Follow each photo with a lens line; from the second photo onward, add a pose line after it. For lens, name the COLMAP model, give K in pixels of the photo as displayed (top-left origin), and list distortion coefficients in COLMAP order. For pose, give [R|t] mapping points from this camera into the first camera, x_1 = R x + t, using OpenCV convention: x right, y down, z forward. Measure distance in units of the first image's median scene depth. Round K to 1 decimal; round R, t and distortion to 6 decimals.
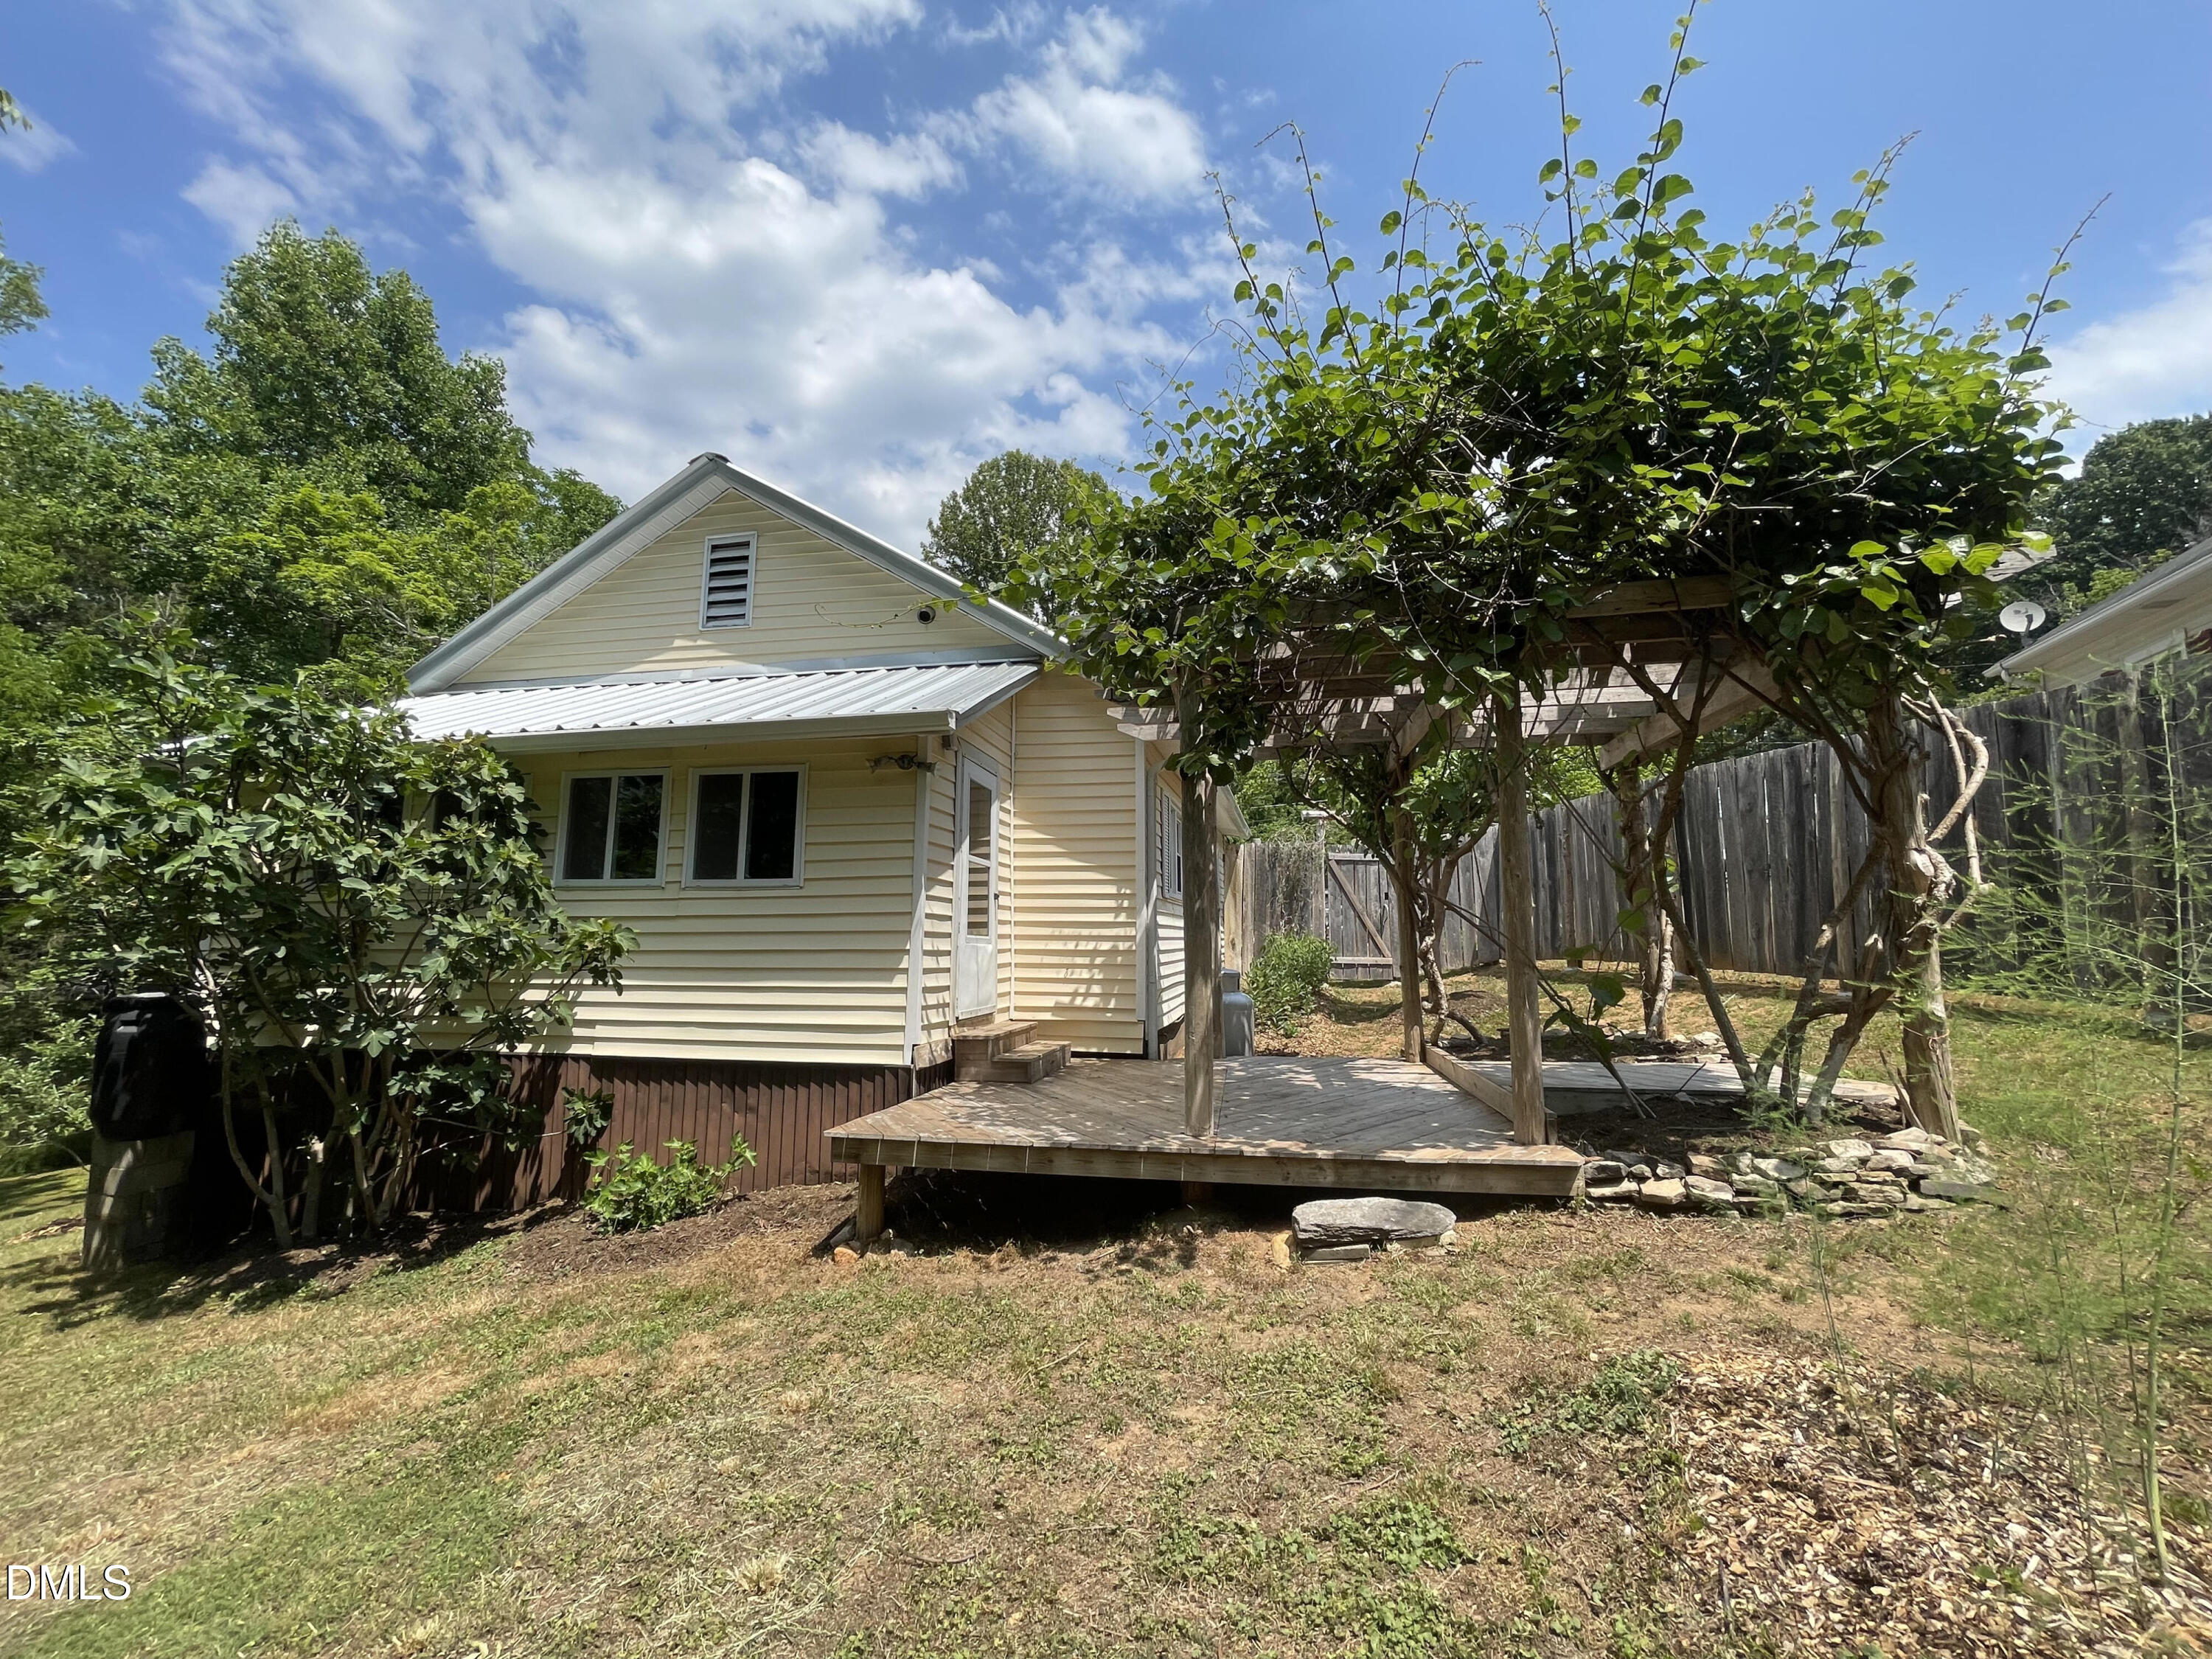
lens RADIAL K [[891.2, 0, 1106.0], [0, 891.2, 829.5], [0, 0, 1]] dist [-0.001872, 0.000397]
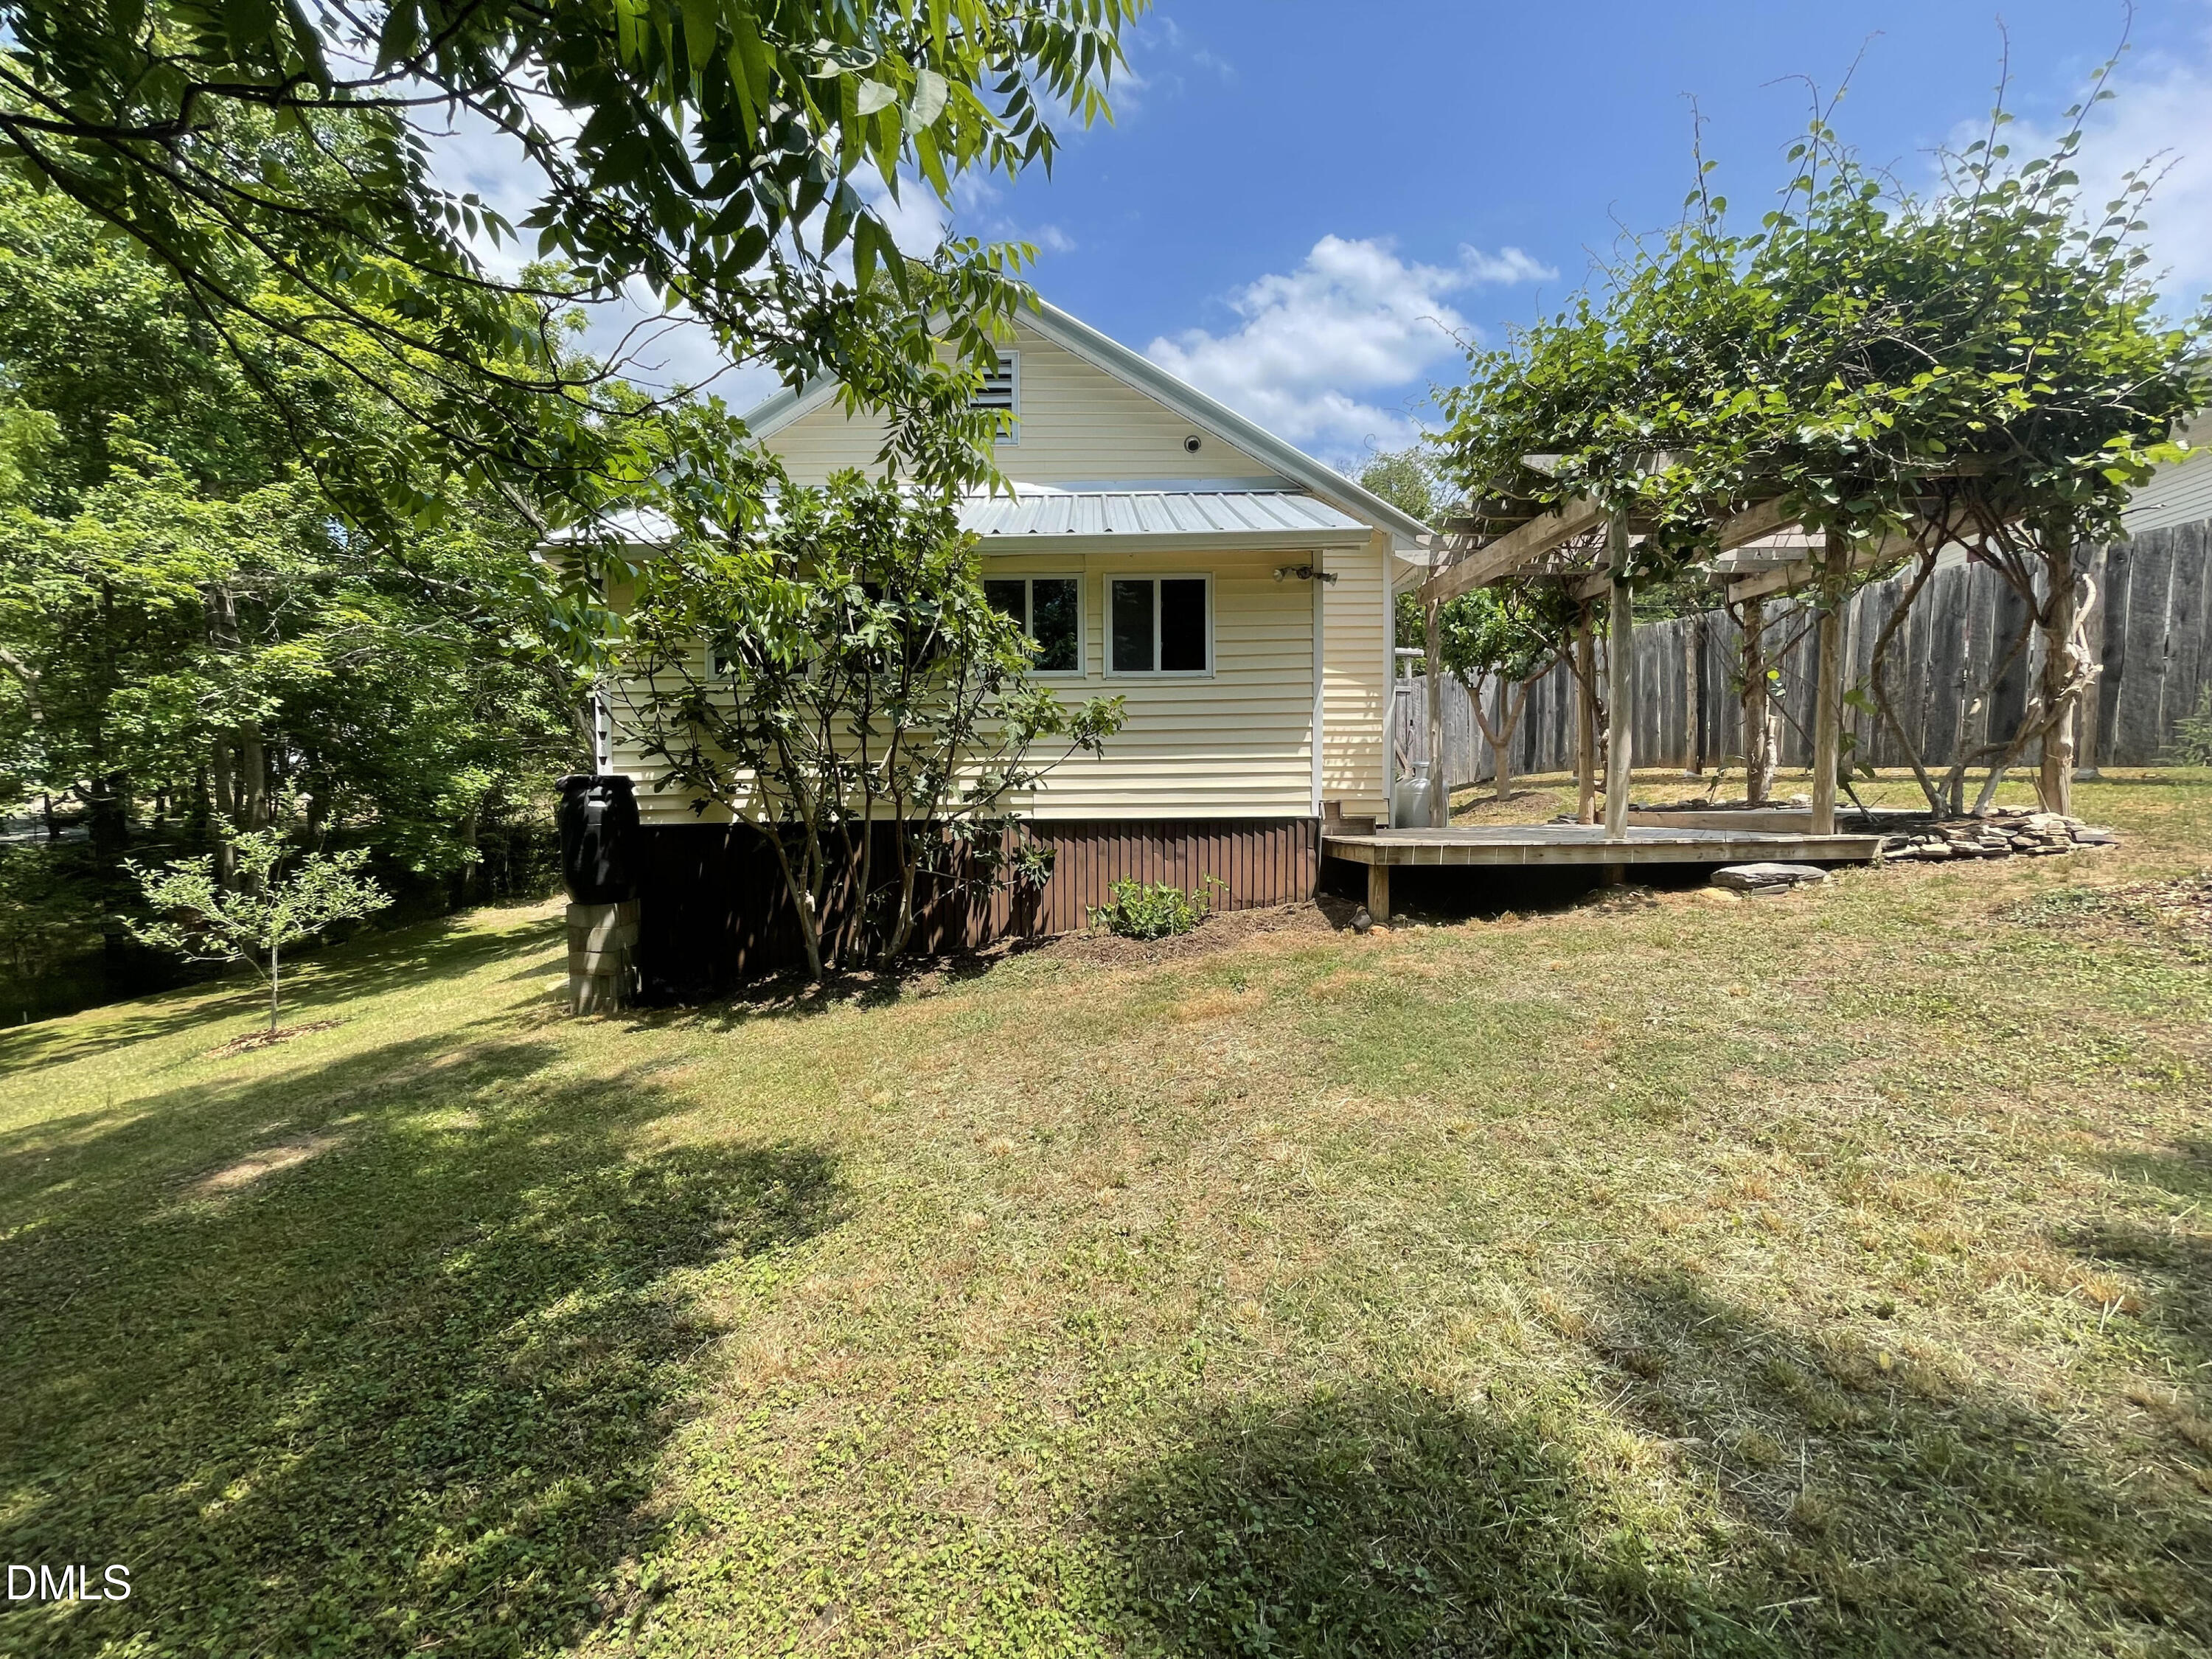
lens RADIAL K [[894.7, 0, 1106.0], [0, 894.7, 829.5], [0, 0, 1]] dist [0.007780, -0.004398]
pose [[0.981869, -0.018591, 0.188649, -0.708928], [-0.011599, 0.987423, 0.157677, 0.077400], [-0.189207, -0.157006, 0.969304, -0.181548]]
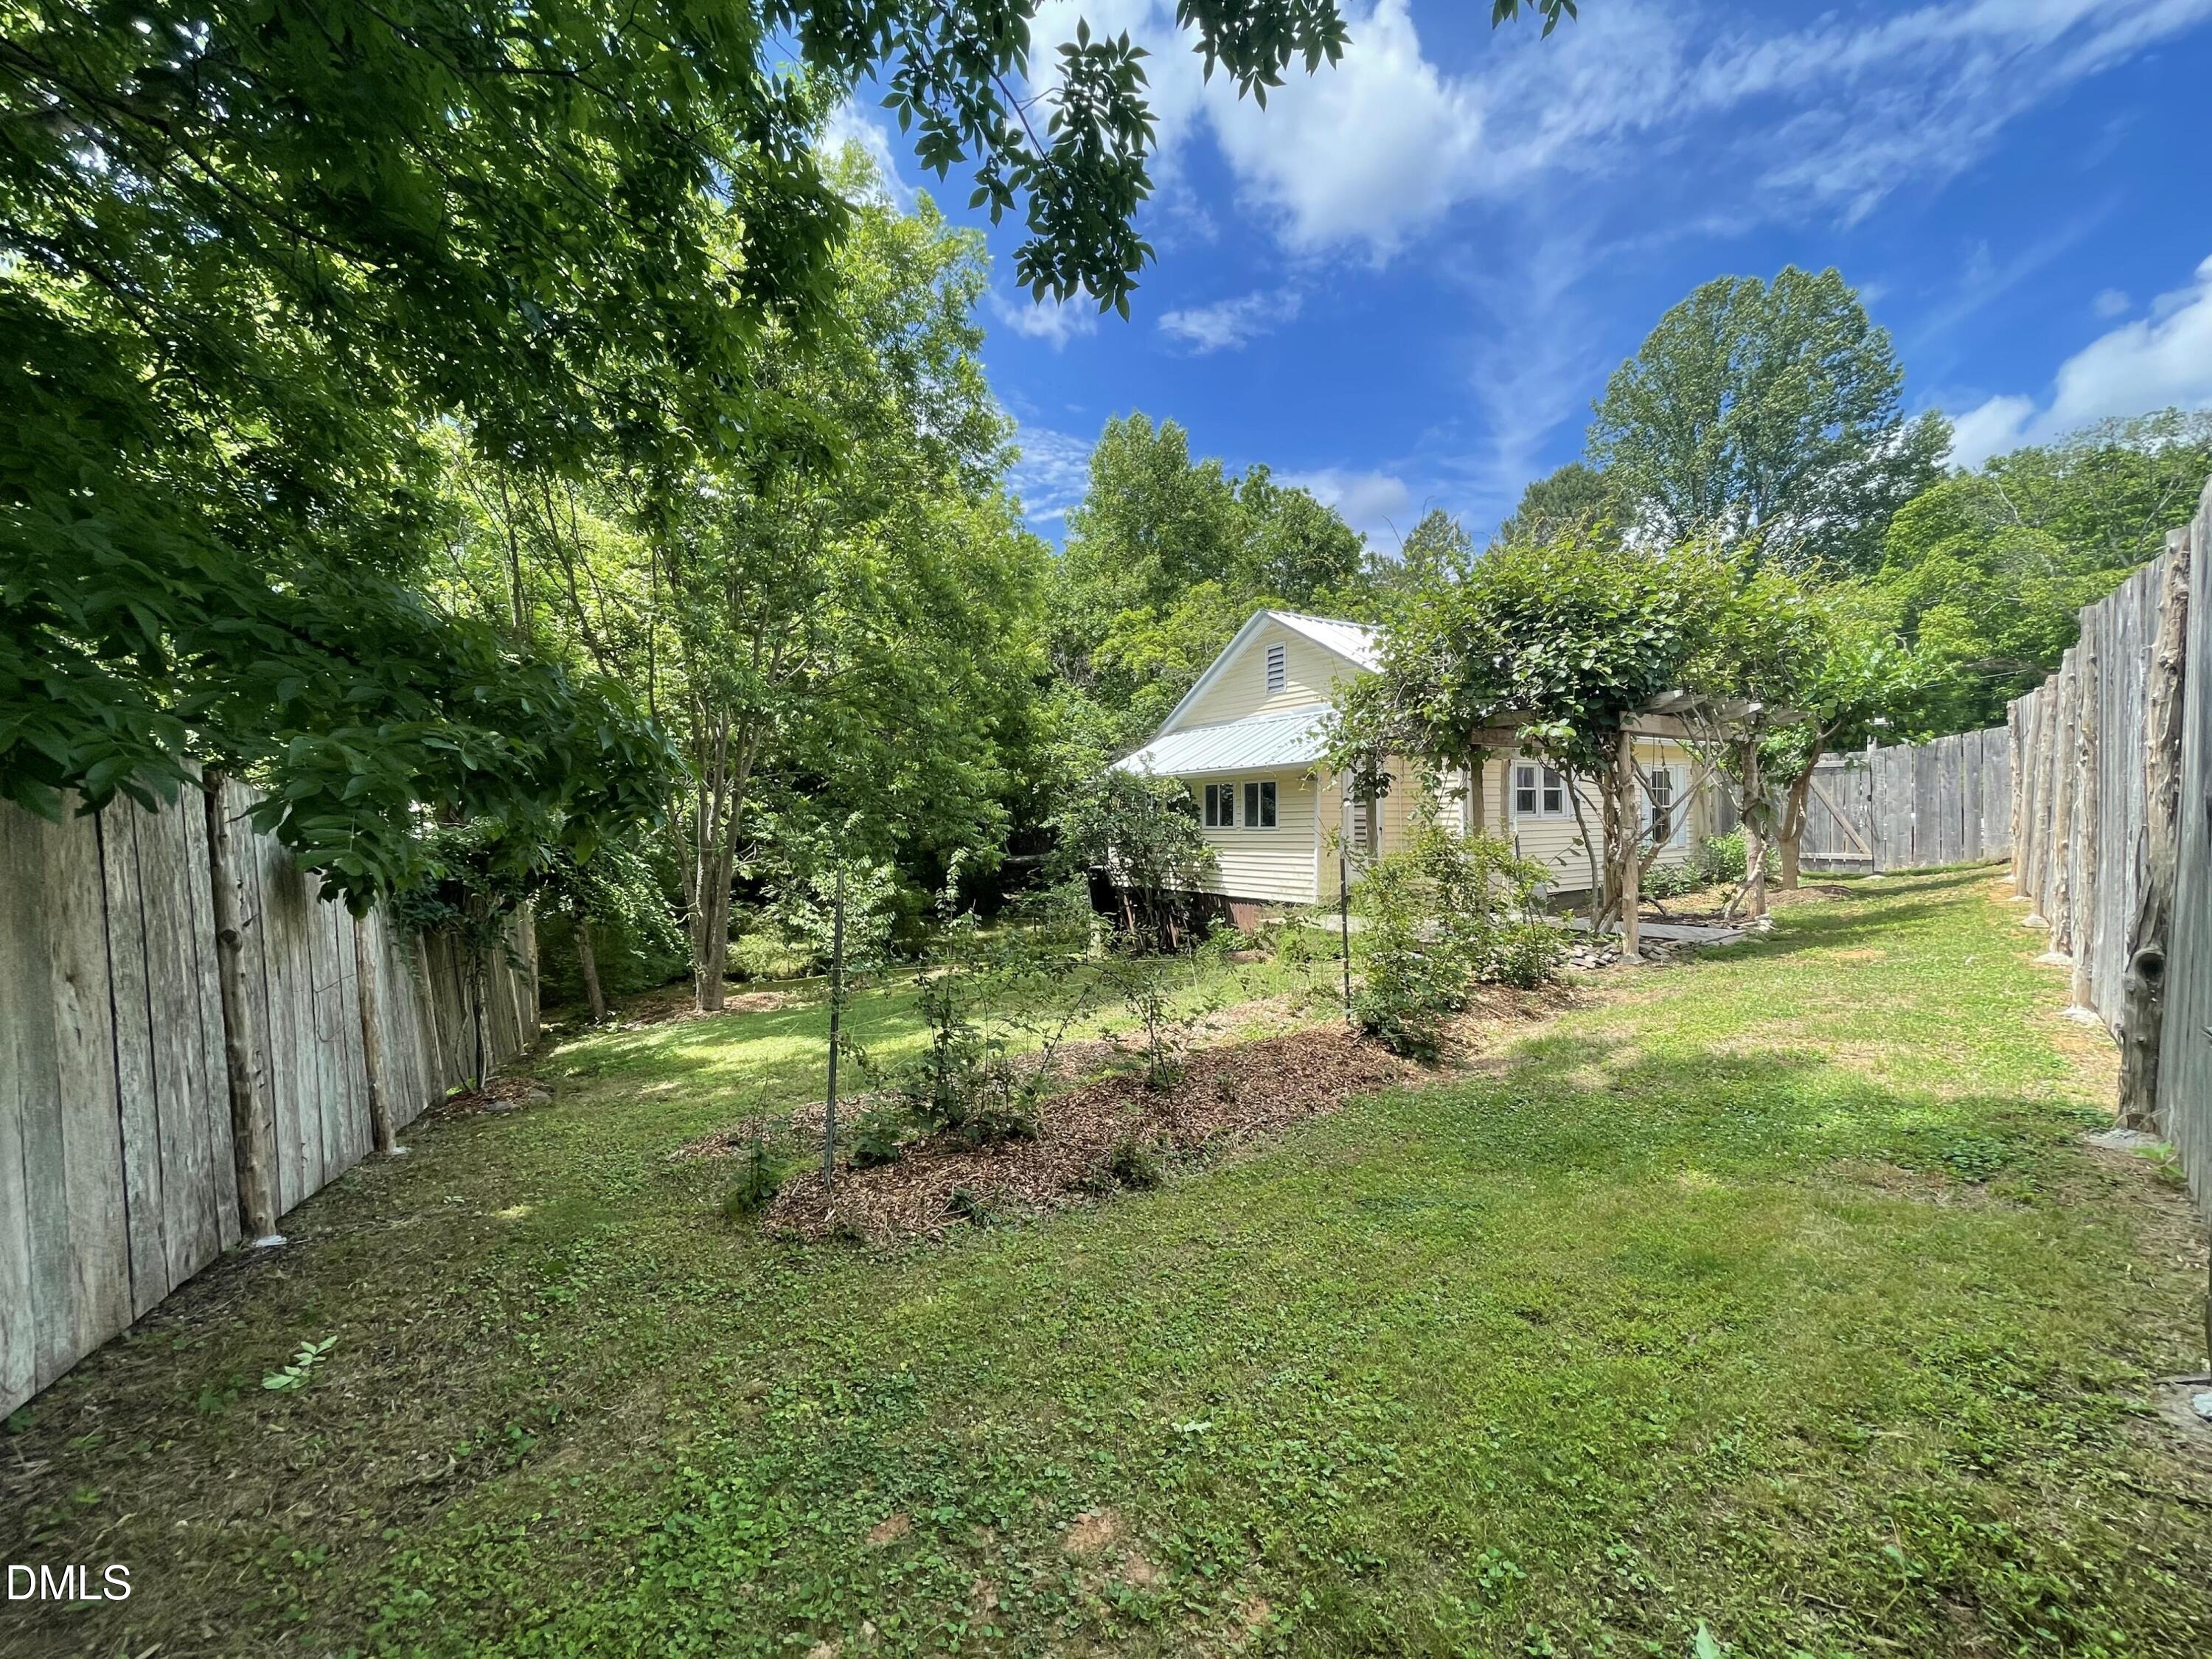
lens RADIAL K [[939.4, 0, 1109.6], [0, 939.4, 828.6], [0, 0, 1]] dist [-0.002250, -0.000073]
pose [[0.682770, 0.002016, -0.730630, 1.190109], [0.110702, 0.988166, 0.106177, -0.259206], [0.722198, -0.153376, 0.674467, -1.032572]]
